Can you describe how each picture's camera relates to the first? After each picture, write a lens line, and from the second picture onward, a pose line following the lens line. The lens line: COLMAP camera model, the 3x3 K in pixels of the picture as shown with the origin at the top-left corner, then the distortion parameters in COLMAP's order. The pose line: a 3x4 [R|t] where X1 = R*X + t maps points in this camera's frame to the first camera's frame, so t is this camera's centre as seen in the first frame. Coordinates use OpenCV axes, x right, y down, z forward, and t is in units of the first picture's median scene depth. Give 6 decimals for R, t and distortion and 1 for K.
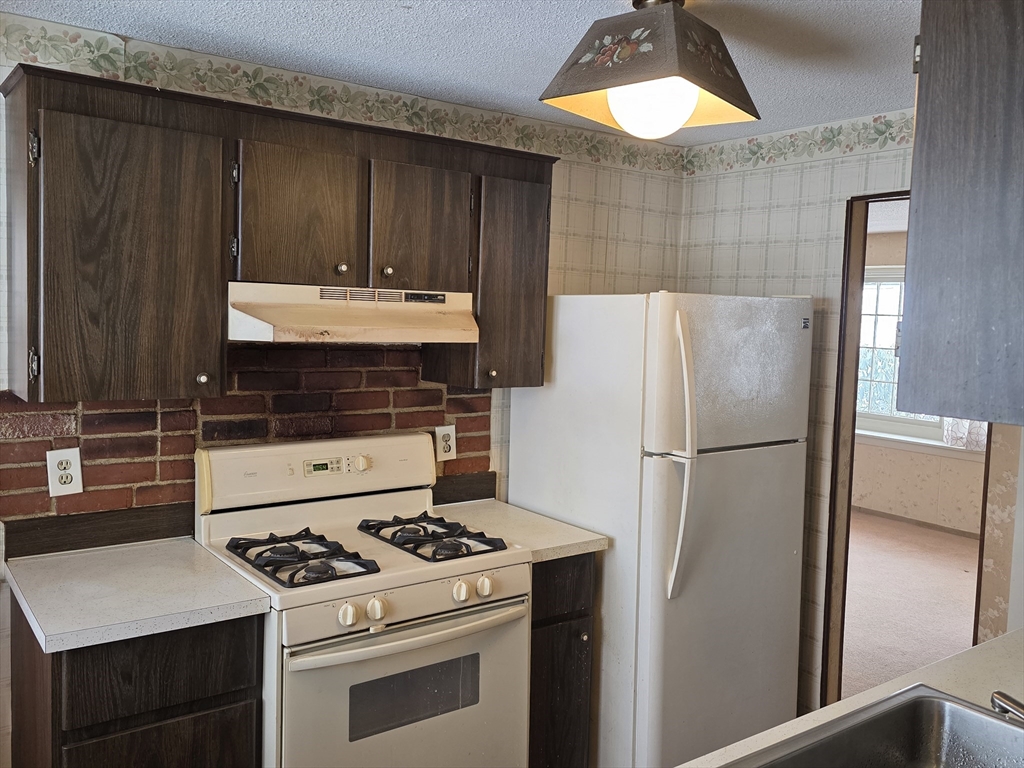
lens RADIAL K [[889.2, 0, 511.3], [0, 889.2, 374.6], [0, 0, 1]] dist [0.087281, -0.124237]
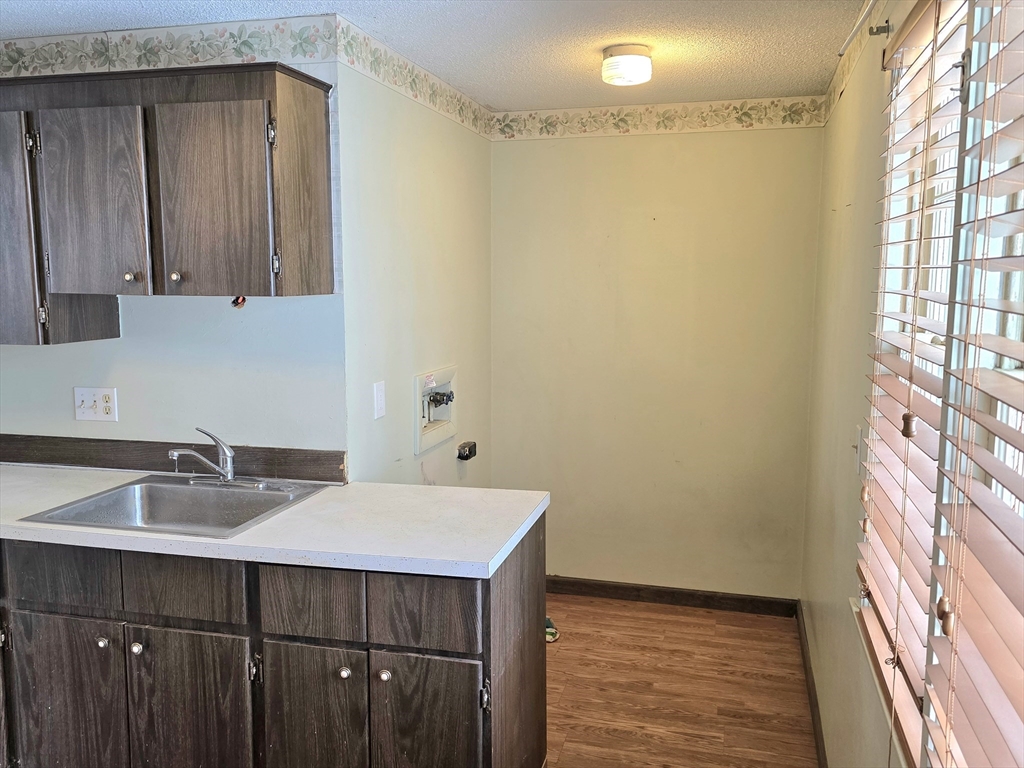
lens RADIAL K [[889.2, 0, 511.3], [0, 889.2, 374.6], [0, 0, 1]] dist [0.087281, -0.124237]
pose [[0.620858, 0.075799, -0.780250, 0.819533], [-0.031659, 0.996927, 0.071657, -0.033330], [0.783283, -0.019787, 0.621350, 0.664716]]
